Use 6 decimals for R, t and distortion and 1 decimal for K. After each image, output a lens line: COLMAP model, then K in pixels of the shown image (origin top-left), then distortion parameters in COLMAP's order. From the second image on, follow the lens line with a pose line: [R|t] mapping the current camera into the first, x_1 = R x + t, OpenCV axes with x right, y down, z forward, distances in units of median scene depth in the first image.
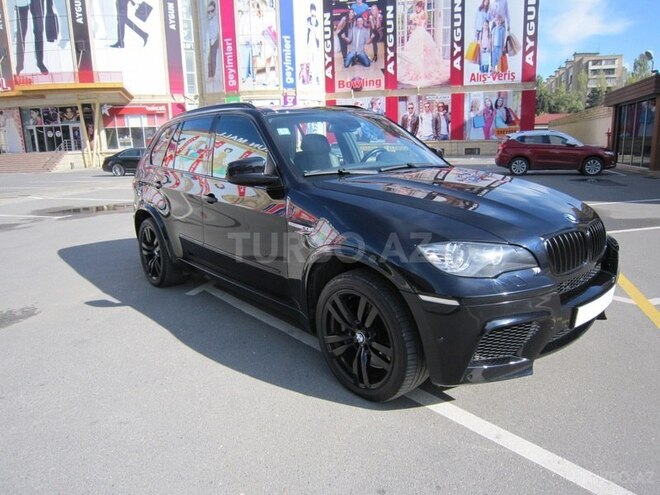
lens RADIAL K [[468.5, 0, 328.9], [0, 468.5, 245.0], [0, 0, 1]] dist [-0.056494, 0.021459]
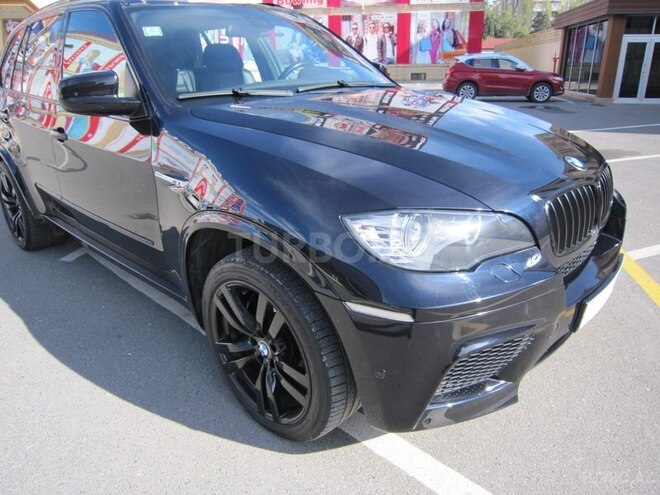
lens RADIAL K [[468.5, 0, 329.2], [0, 468.5, 247.2], [0, 0, 1]] dist [-0.056494, 0.021459]
pose [[0.993224, -0.033899, 0.111162, 0.012883], [0.016503, 0.987960, 0.153827, -0.006454], [-0.115038, -0.150950, 0.981825, 0.051393]]
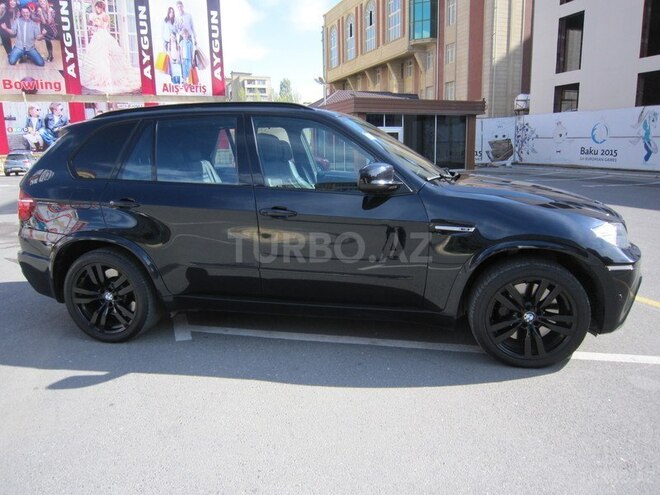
lens RADIAL K [[468.5, 0, 328.8], [0, 468.5, 241.8], [0, 0, 1]] dist [-0.056494, 0.021459]
pose [[0.779282, -0.112313, 0.616527, -0.143716], [0.129927, 0.991388, 0.016376, -0.009795], [-0.613057, 0.067342, 0.787164, 0.055565]]
